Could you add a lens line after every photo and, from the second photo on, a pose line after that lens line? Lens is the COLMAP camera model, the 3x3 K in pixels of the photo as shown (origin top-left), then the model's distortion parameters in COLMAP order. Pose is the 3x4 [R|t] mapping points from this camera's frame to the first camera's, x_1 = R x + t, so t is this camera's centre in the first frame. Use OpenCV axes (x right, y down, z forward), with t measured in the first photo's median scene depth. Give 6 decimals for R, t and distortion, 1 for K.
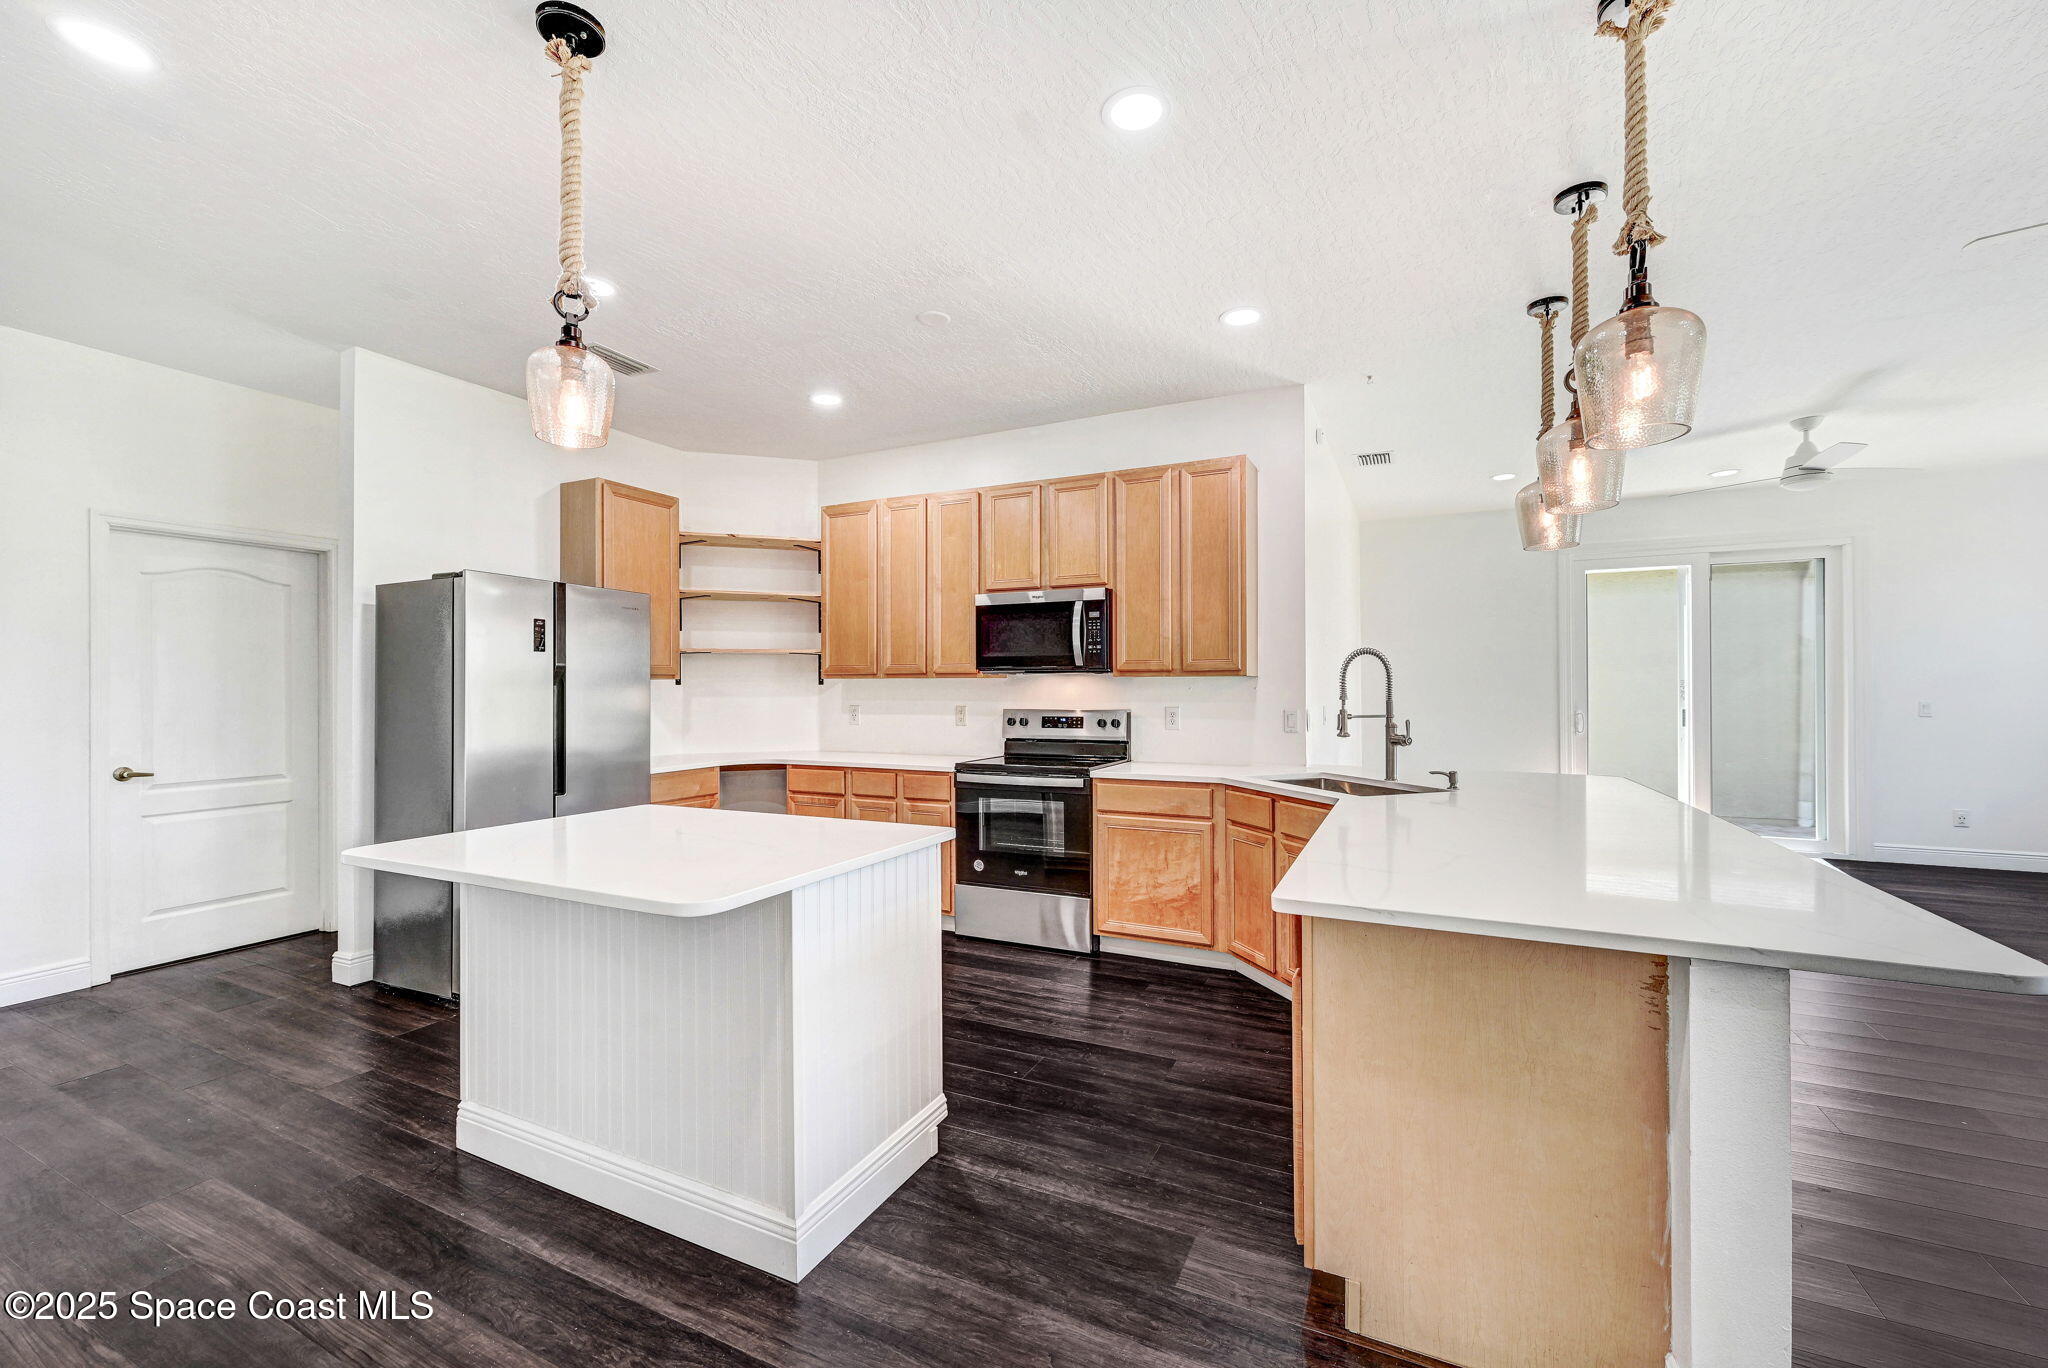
lens RADIAL K [[822.1, 0, 1017.9], [0, 822.1, 681.3], [0, 0, 1]] dist [-0.003693, -0.001013]
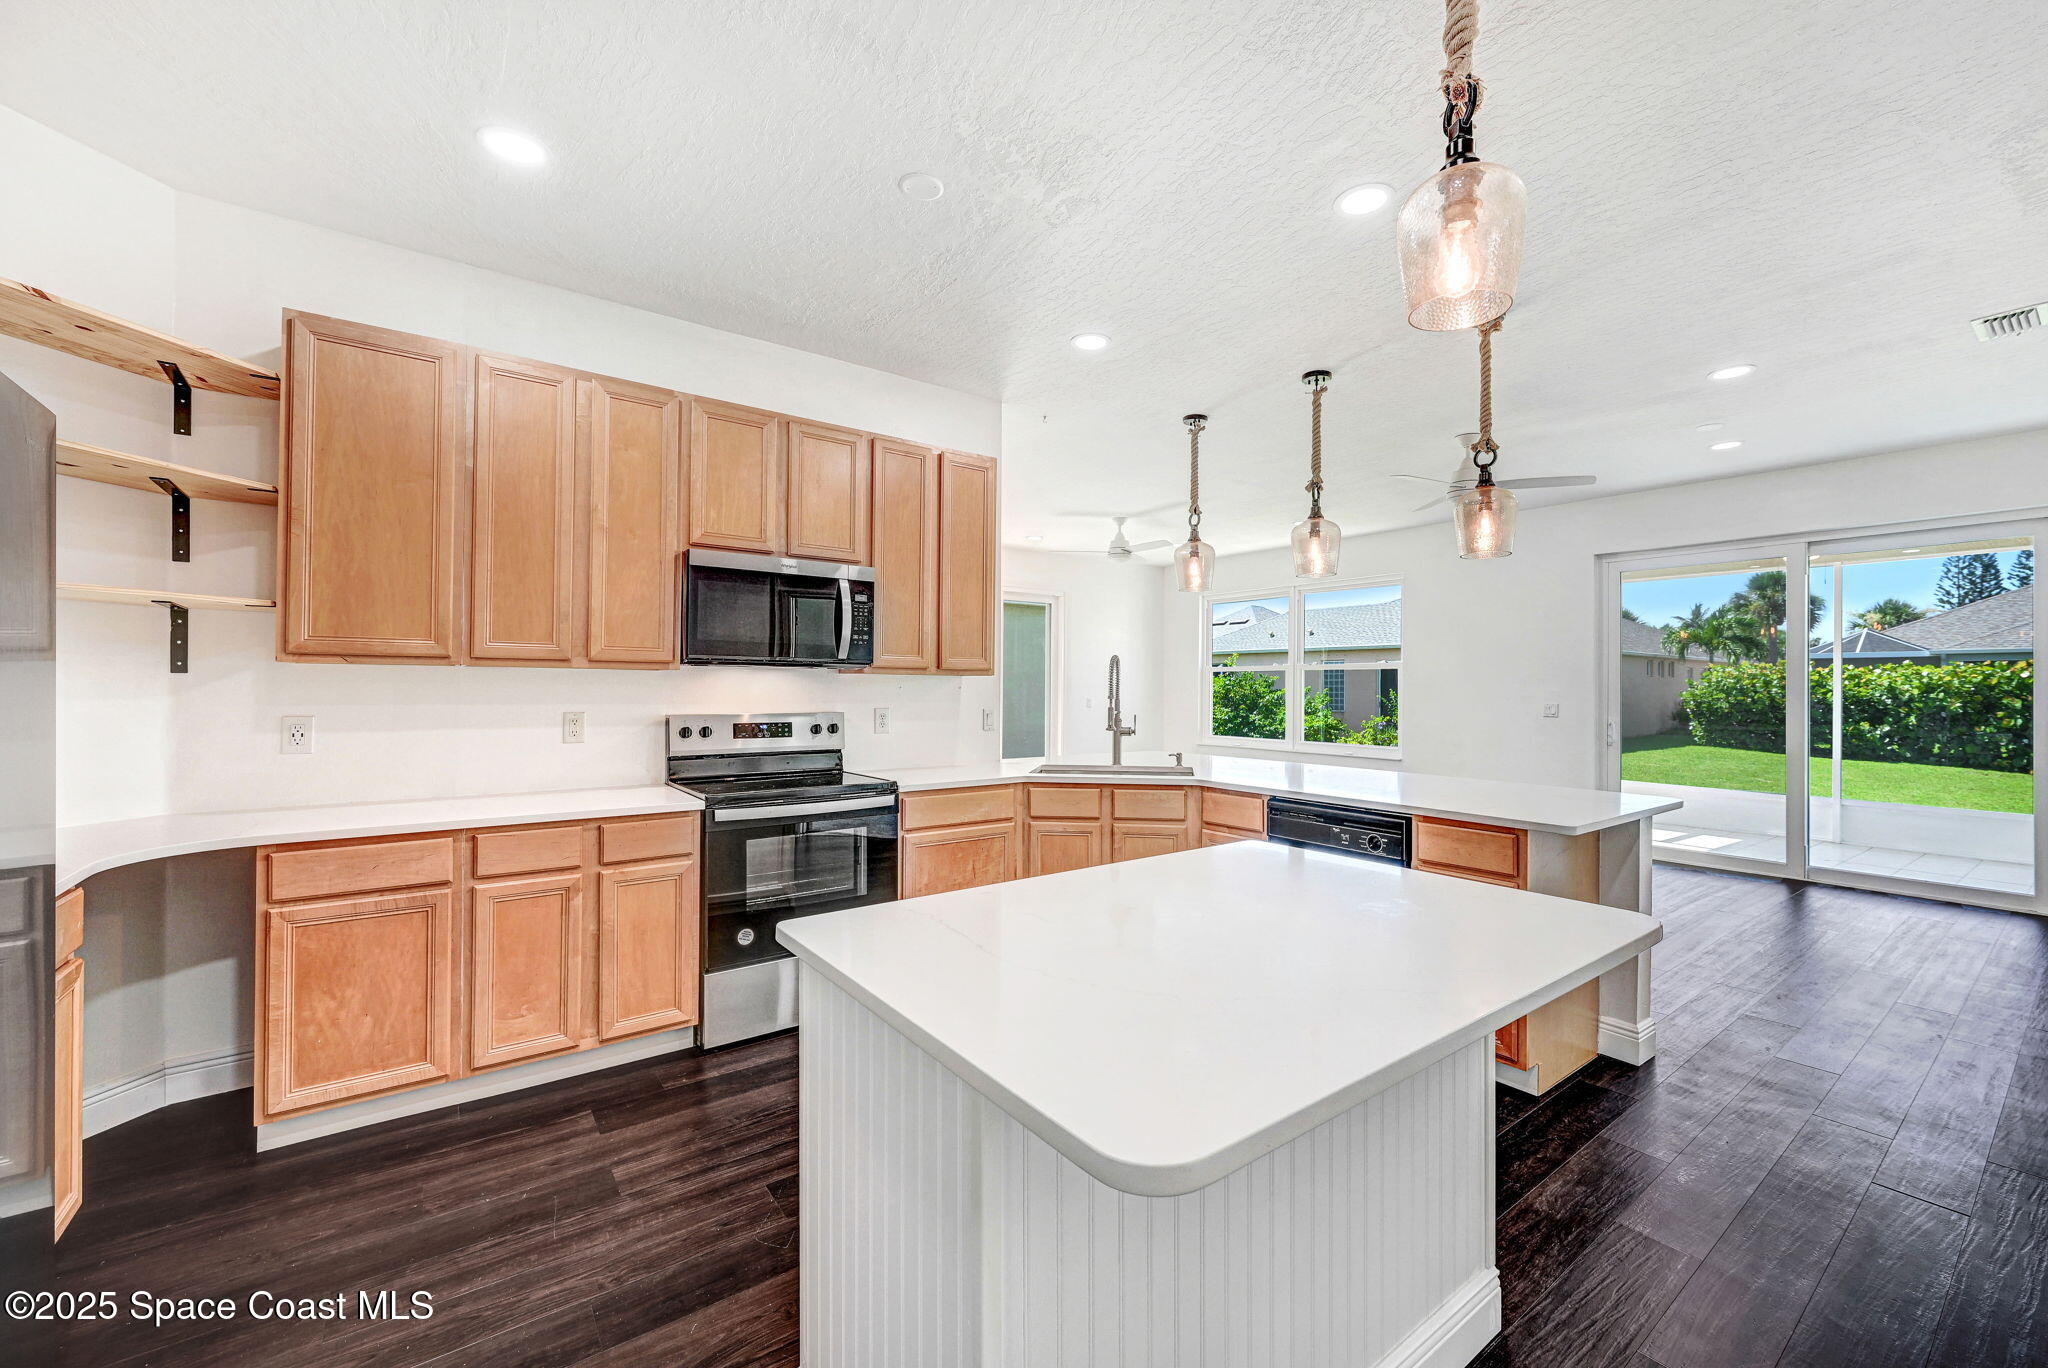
lens RADIAL K [[822.1, 0, 1080.1], [0, 822.1, 677.2], [0, 0, 1]] dist [-0.003693, -0.001013]
pose [[0.440317, 0.018738, 0.897647, -0.510953], [-0.012793, 0.999812, -0.014595, 0.007801], [-0.897751, -0.005057, 0.440474, 0.399149]]
